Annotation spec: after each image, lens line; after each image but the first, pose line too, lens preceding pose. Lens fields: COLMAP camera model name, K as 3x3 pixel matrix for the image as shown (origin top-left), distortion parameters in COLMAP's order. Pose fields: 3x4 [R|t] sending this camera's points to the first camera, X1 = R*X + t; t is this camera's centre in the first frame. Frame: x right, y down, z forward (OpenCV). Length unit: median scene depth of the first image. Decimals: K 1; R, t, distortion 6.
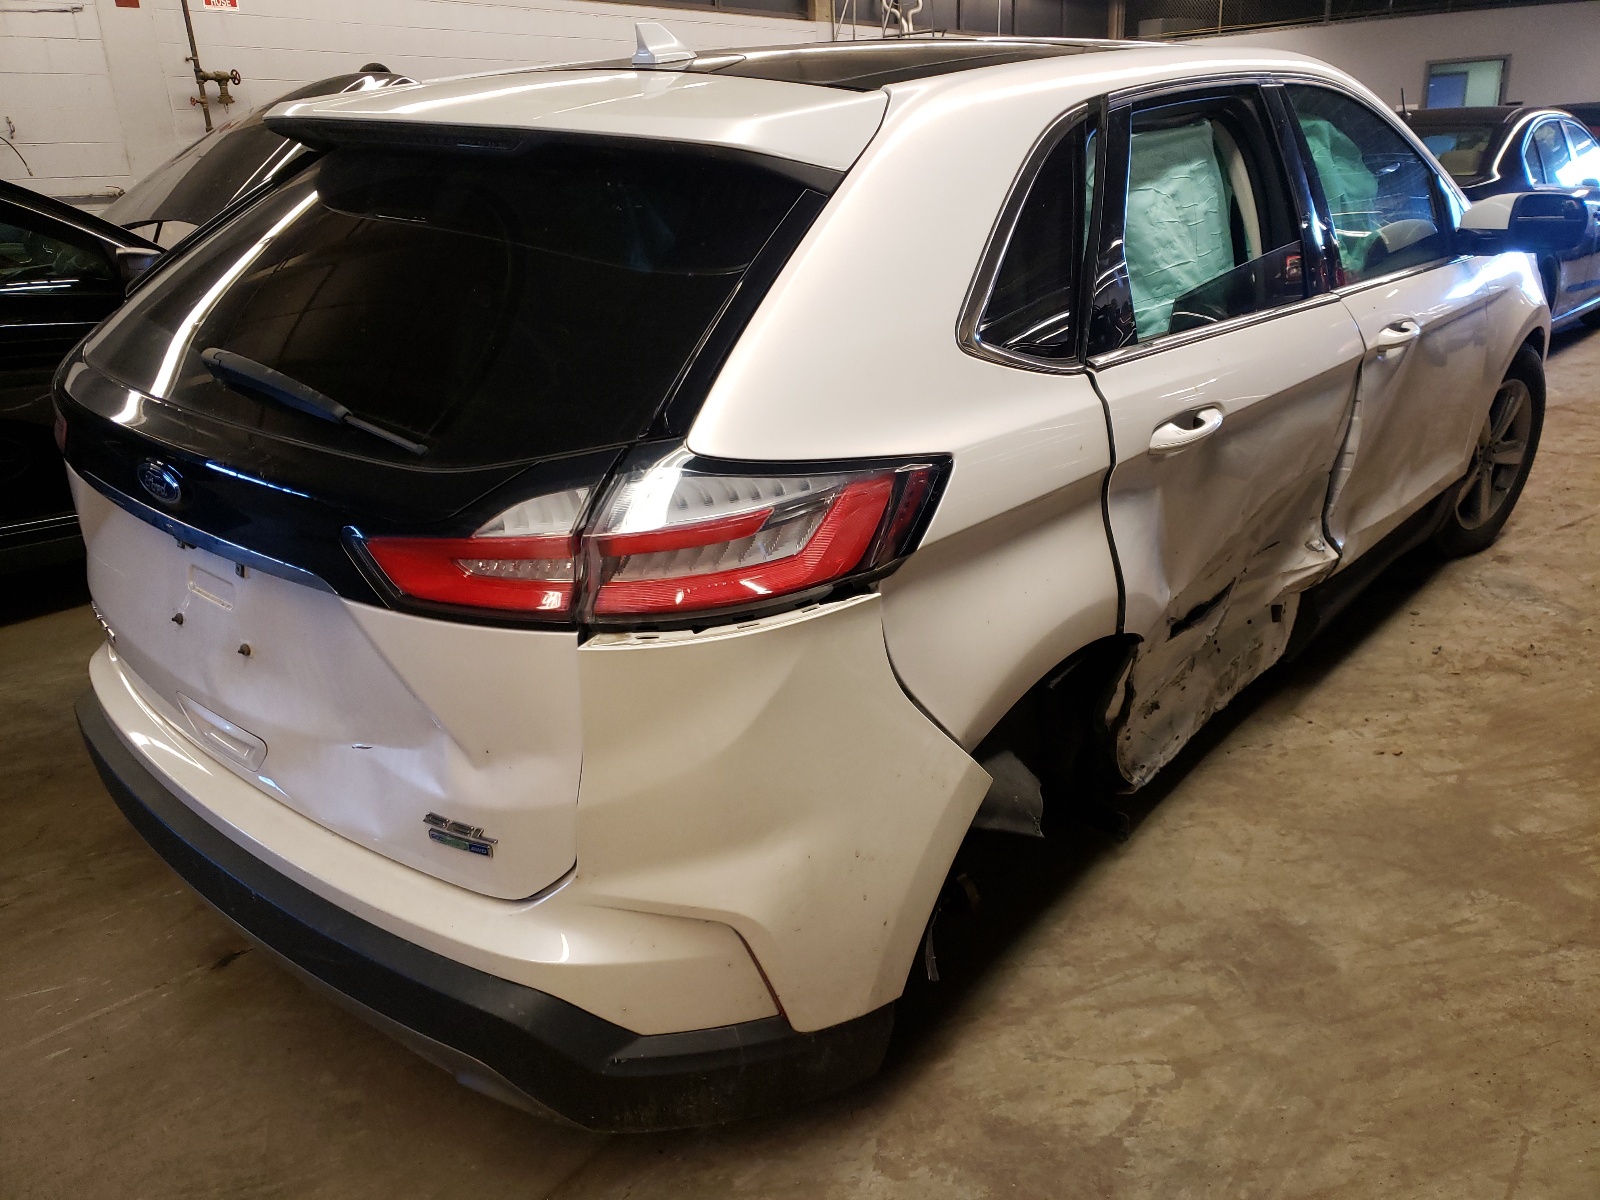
lens RADIAL K [[1227.1, 0, 800.0], [0, 1227.1, 600.0], [0, 0, 1]] dist [-0.042672, 0.093534]
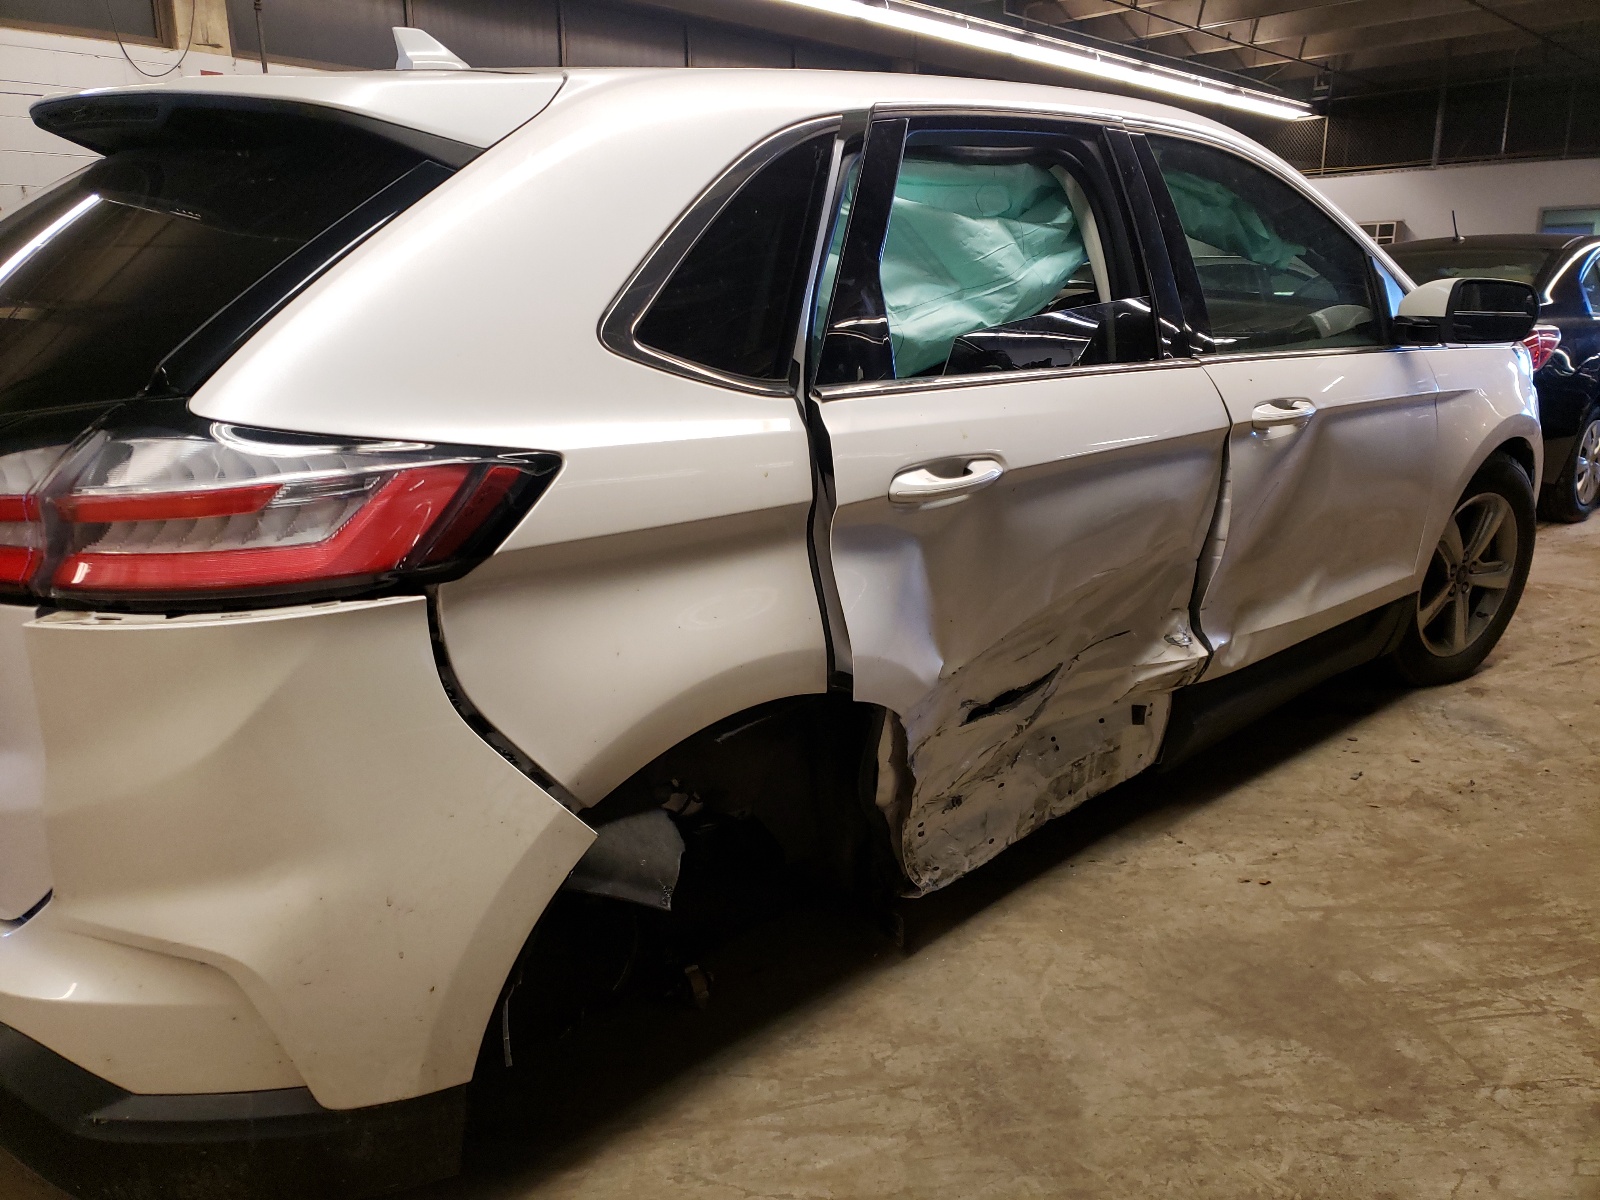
lens RADIAL K [[1208.6, 0, 799.2], [0, 1208.6, 633.8], [0, 0, 1]] dist [0.015368, 0.008938]
pose [[0.993137, 0.064686, -0.097446, 0.255159], [-0.071942, 0.994742, -0.072888, 0.039071], [0.092218, 0.079398, 0.992568, 0.102251]]
